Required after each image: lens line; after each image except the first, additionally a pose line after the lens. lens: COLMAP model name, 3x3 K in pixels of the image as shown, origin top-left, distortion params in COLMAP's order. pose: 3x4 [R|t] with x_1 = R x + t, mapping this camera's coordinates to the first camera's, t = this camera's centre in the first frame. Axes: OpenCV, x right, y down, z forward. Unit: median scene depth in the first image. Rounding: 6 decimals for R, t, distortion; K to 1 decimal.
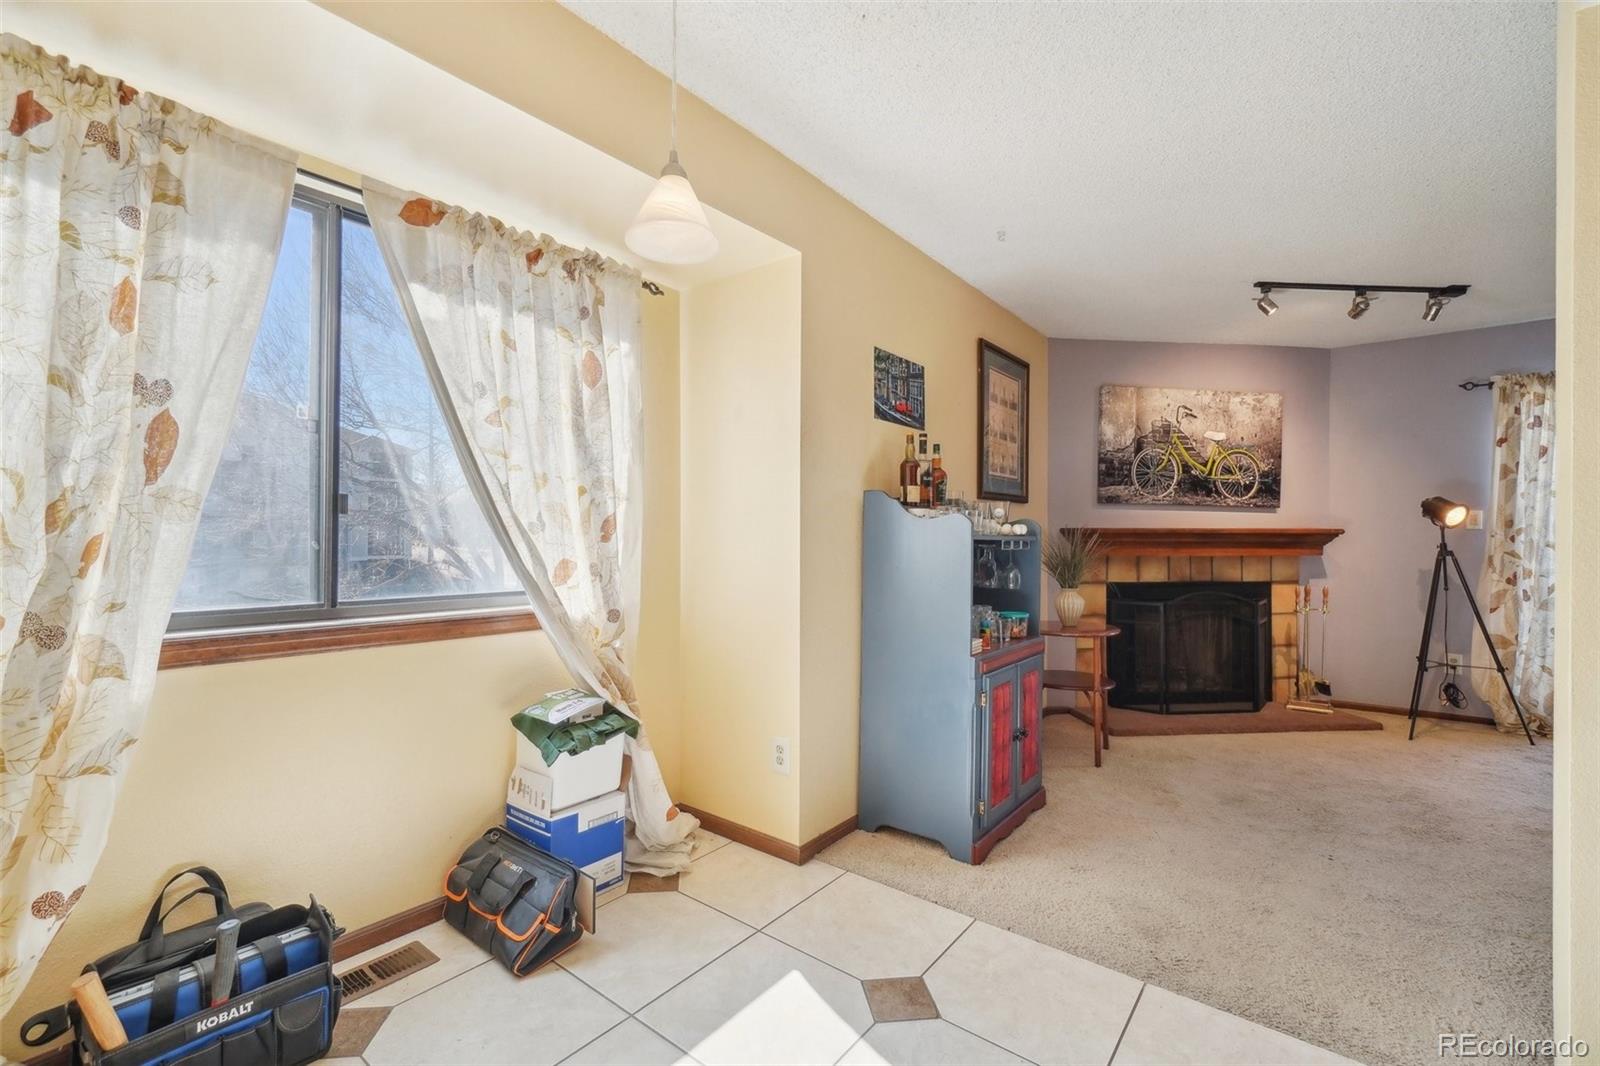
lens RADIAL K [[693.1, 0, 780.9], [0, 693.1, 531.0], [0, 0, 1]] dist [-0.011025, 0.003177]
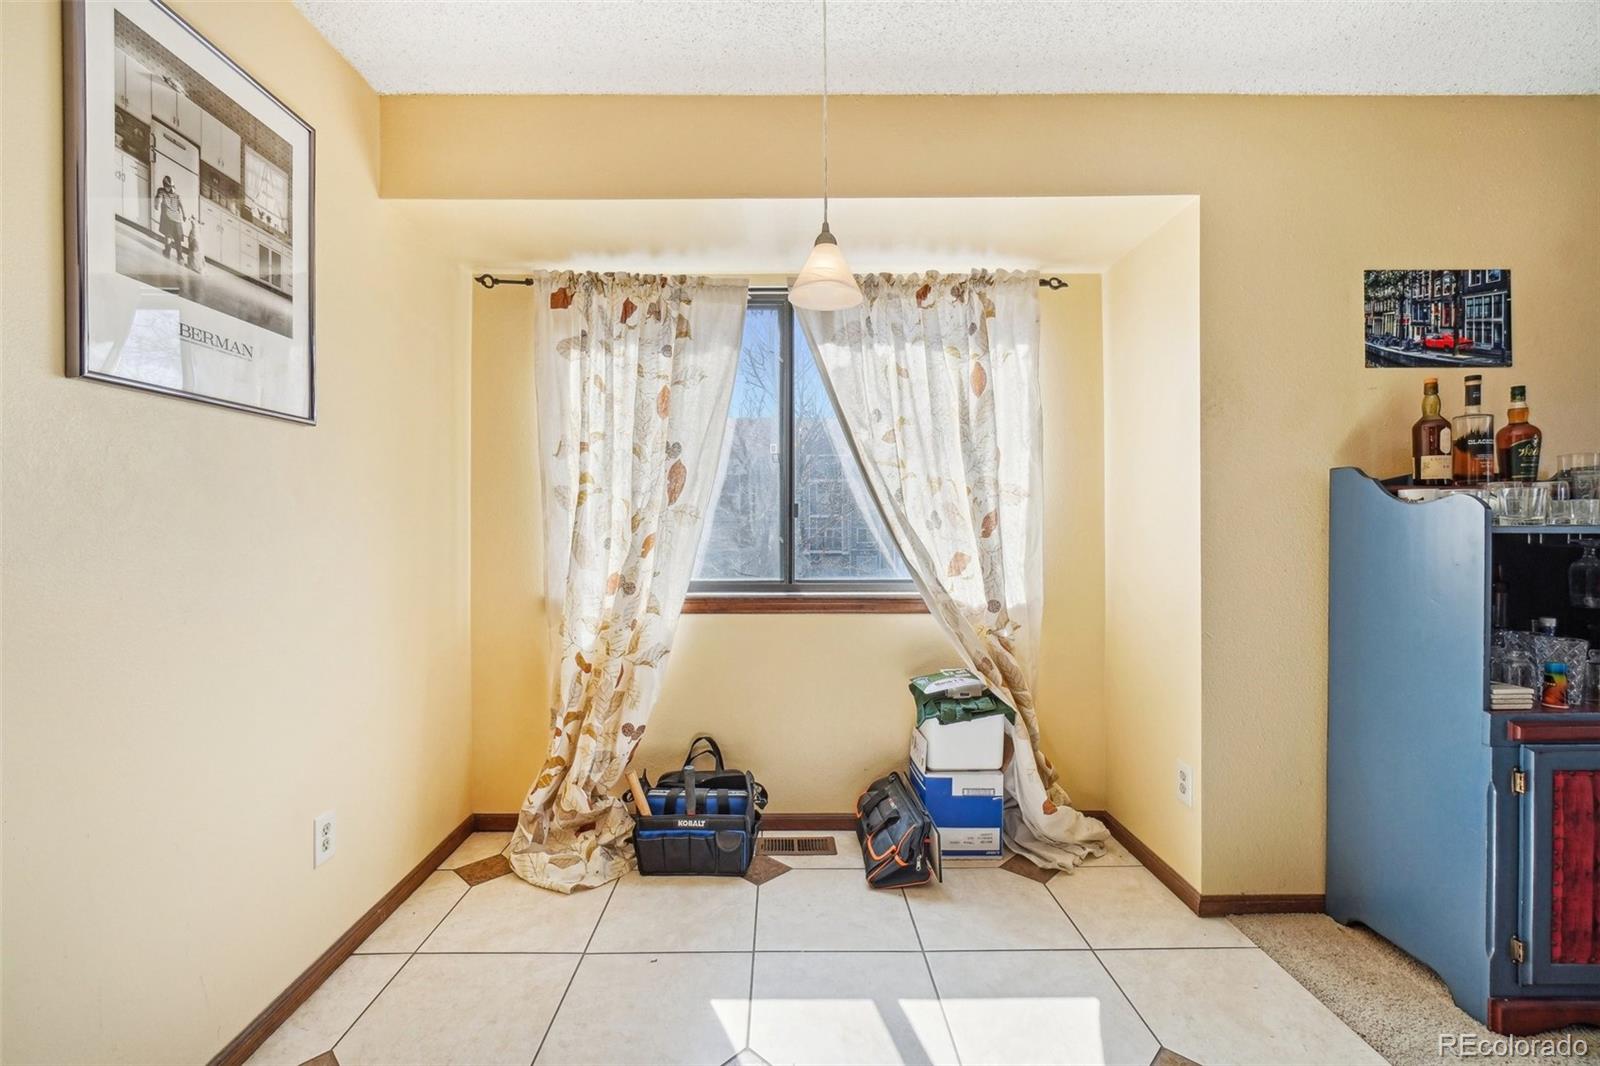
lens RADIAL K [[693.1, 0, 794.4], [0, 693.1, 533.1], [0, 0, 1]] dist [-0.011025, 0.003177]
pose [[0.633482, -0.005746, -0.773736, 0.292328], [0.013314, 0.999905, 0.003476, 0.001105], [0.773643, -0.012504, 0.633498, 0.064048]]
